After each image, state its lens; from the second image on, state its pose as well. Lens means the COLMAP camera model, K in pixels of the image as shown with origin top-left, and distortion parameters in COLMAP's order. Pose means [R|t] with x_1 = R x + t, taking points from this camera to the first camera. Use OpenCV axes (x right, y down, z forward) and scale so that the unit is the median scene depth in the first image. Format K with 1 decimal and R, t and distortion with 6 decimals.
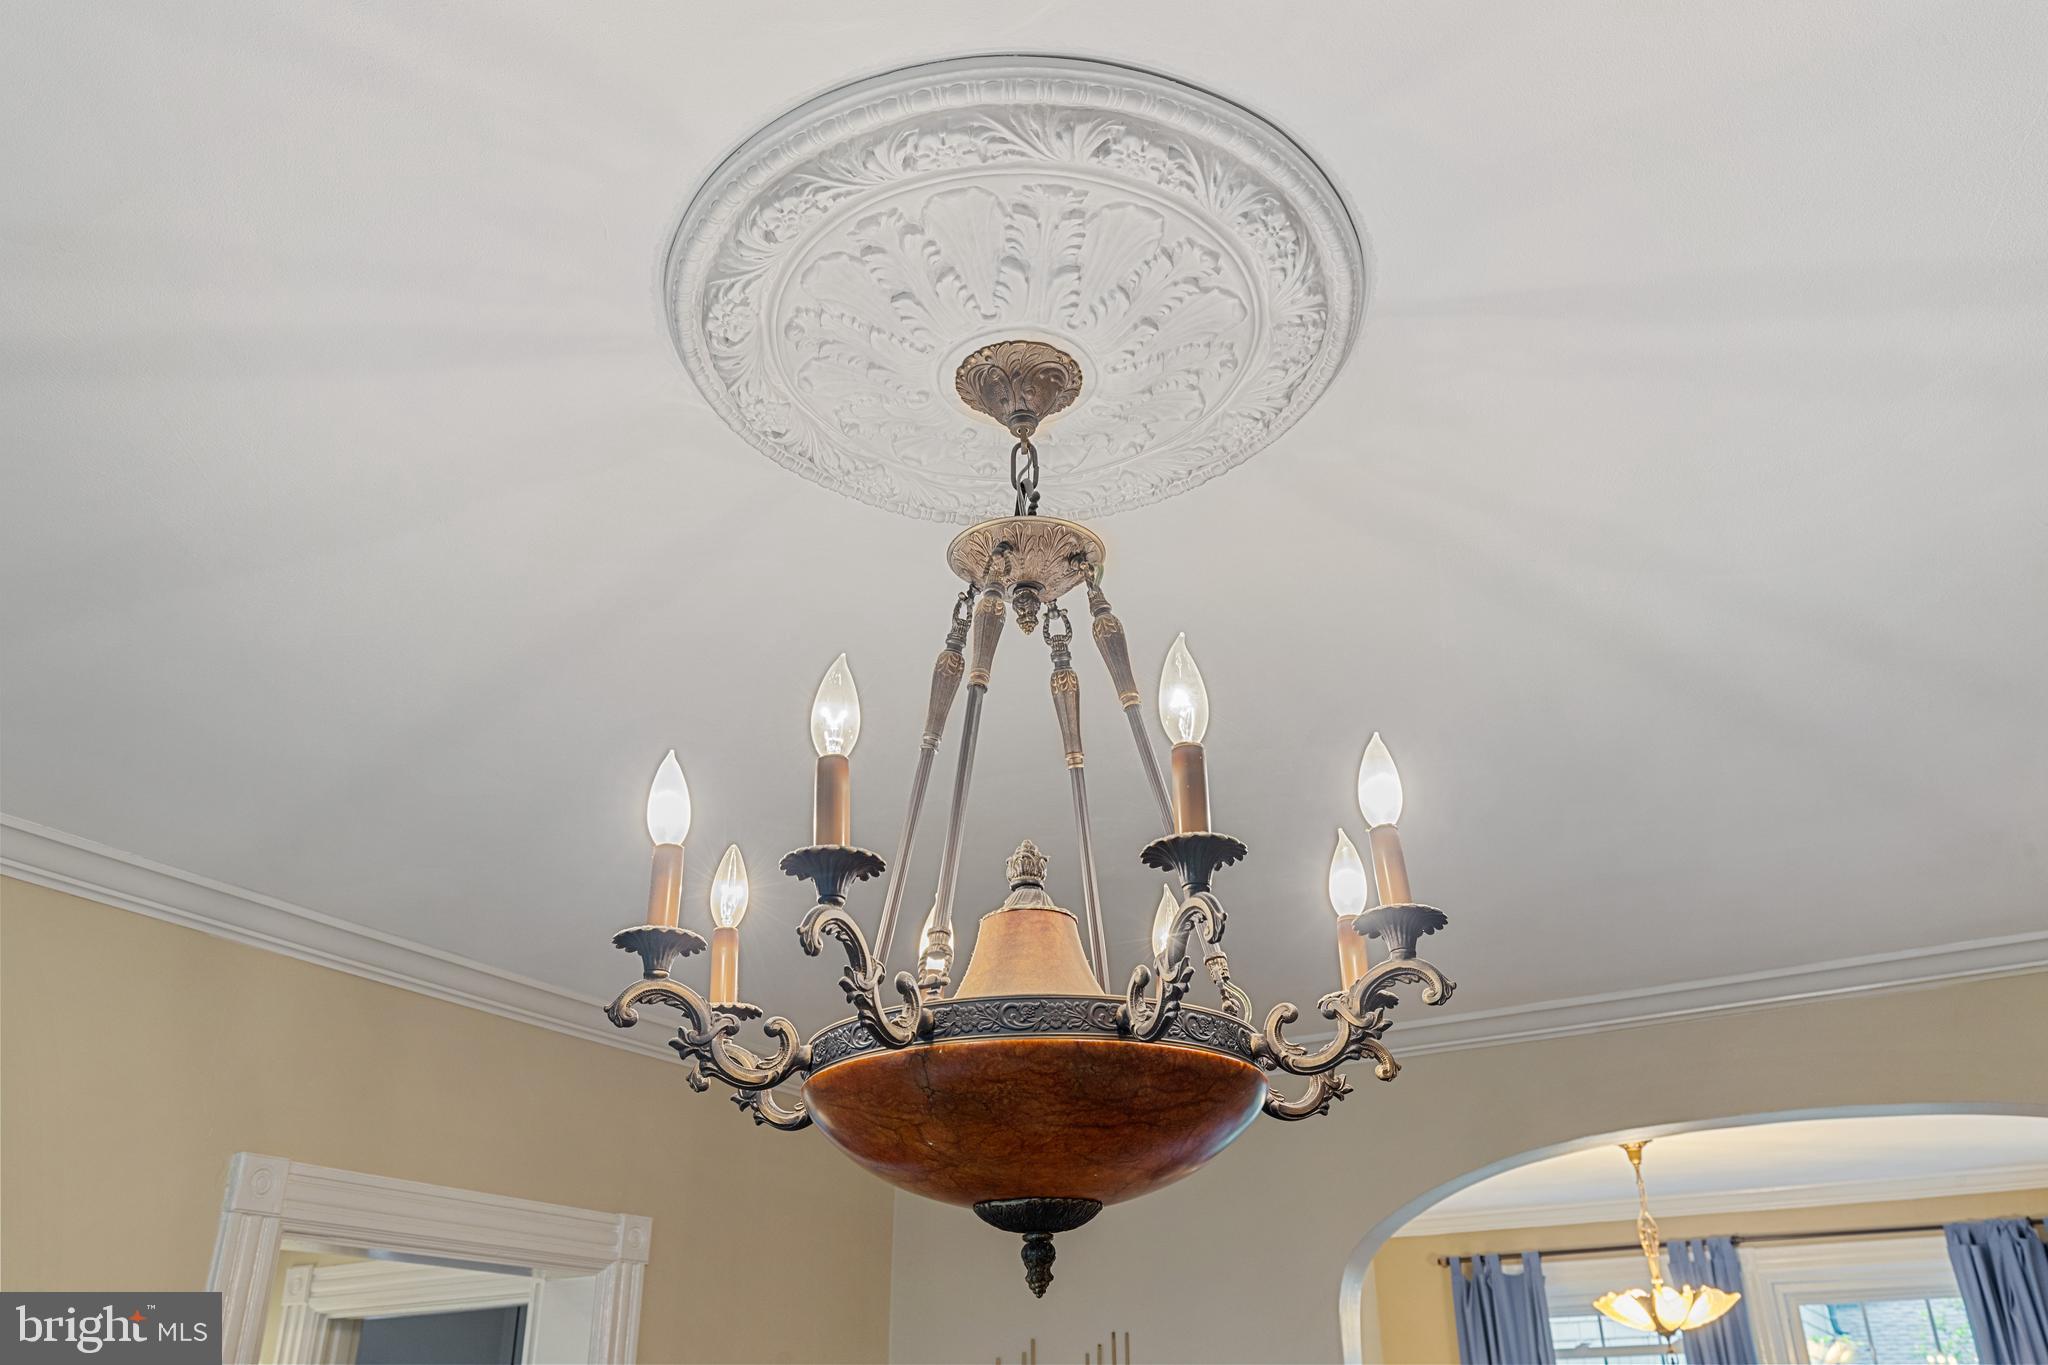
lens RADIAL K [[1576.0, 0, 1024.0], [0, 1576.0, 682.5], [0, 0, 1]] dist [0.000029, -0.000024]
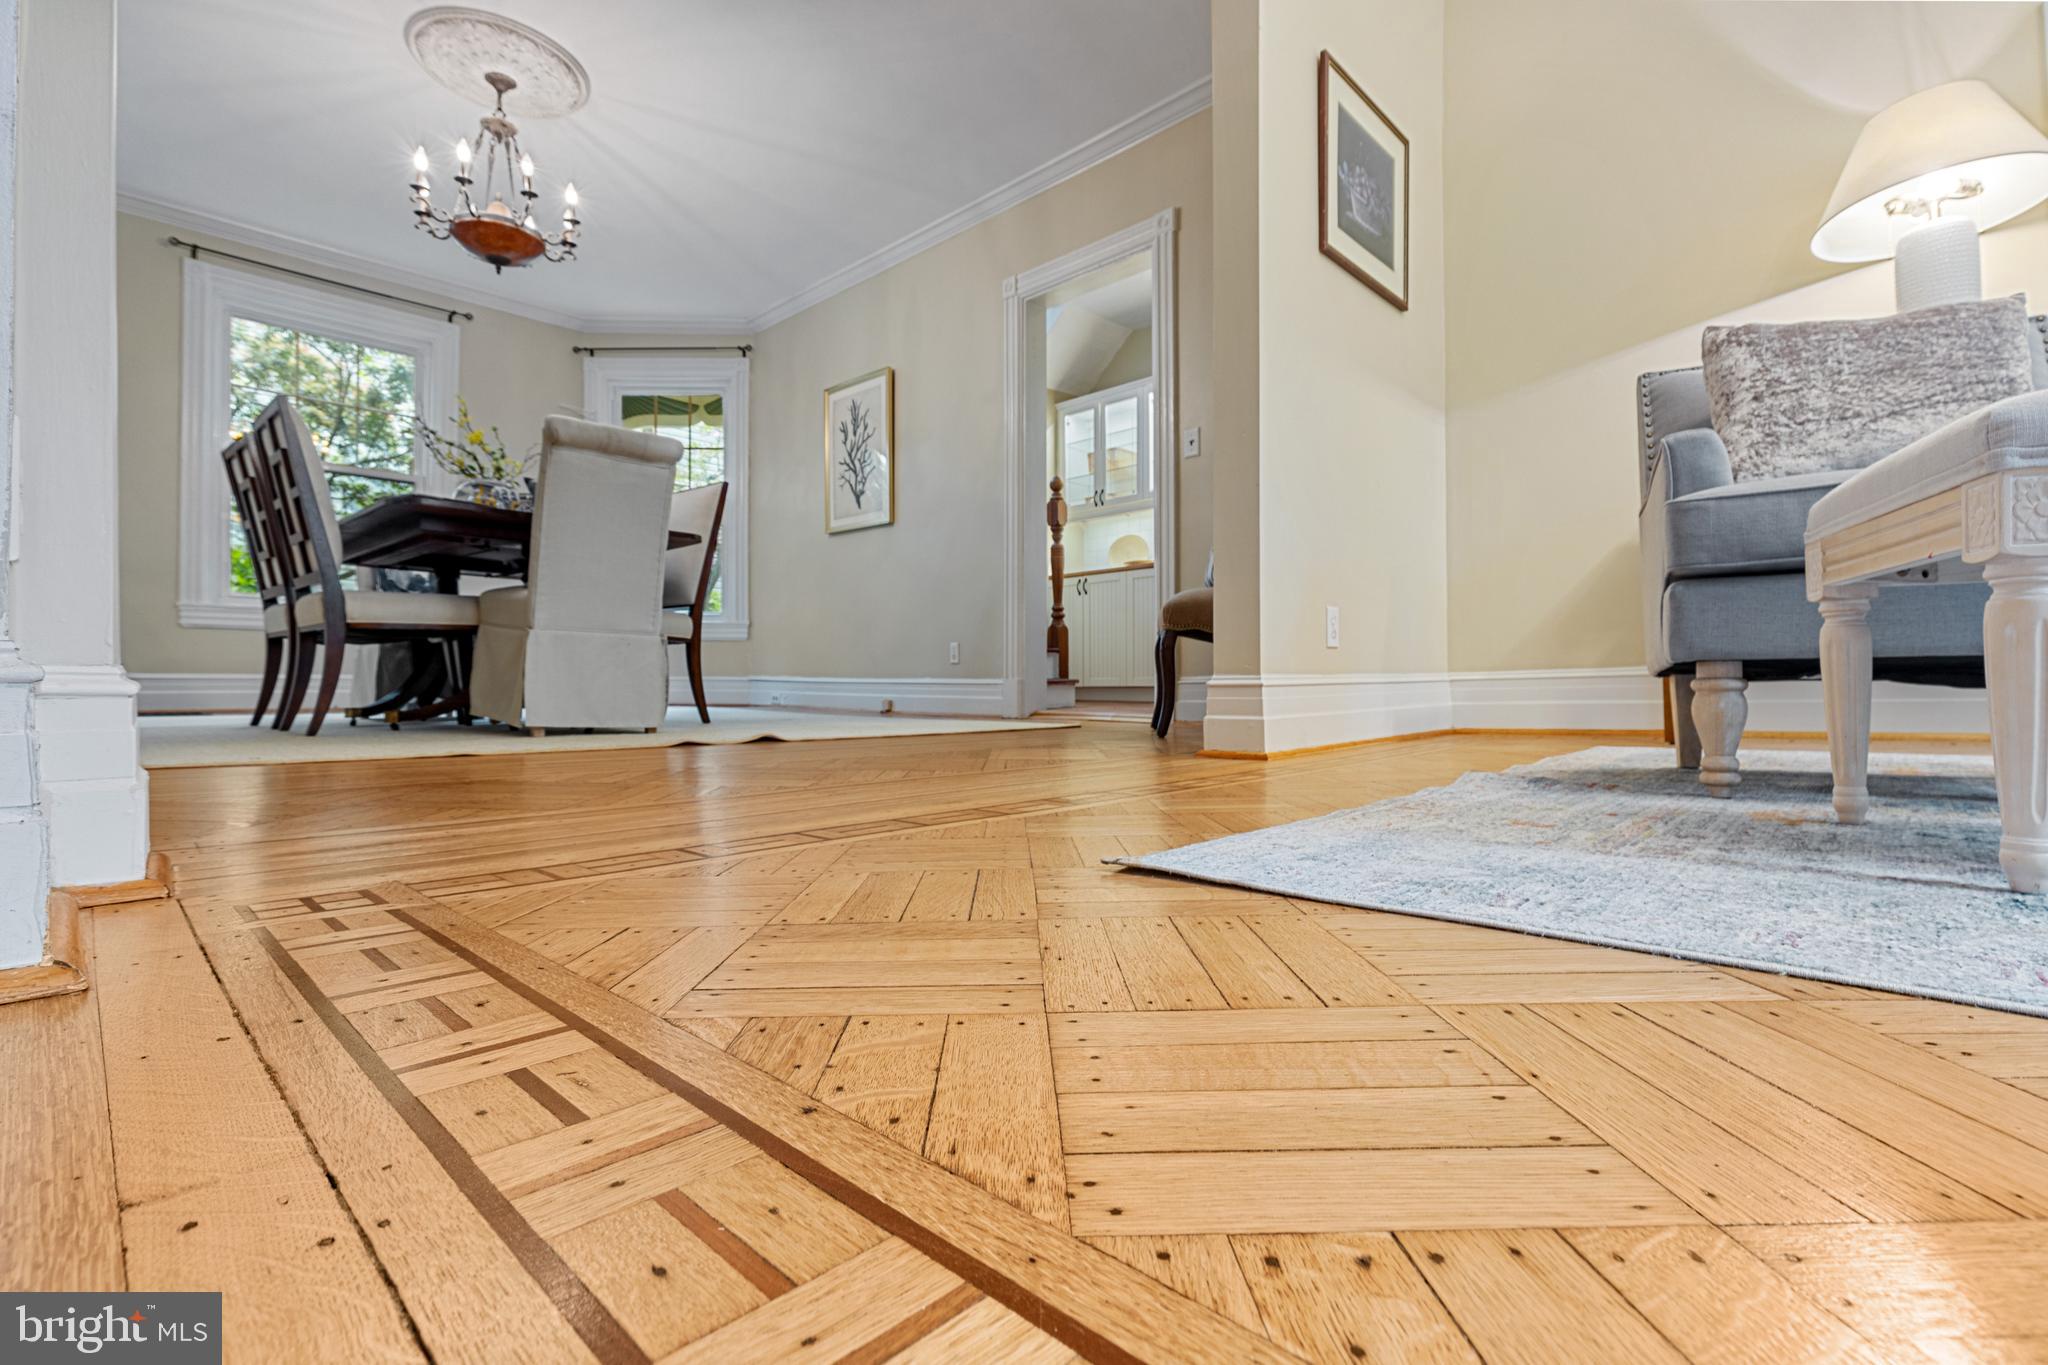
lens RADIAL K [[917.8, 0, 1028.8], [0, 917.8, 677.3], [0, 0, 1]] dist [0.003805, 0.000261]
pose [[0.863146, 0.023021, 0.504429, 0.014584], [-0.233472, 0.903963, 0.358248, 0.054590], [-0.447738, -0.426990, 0.785627, -2.734105]]
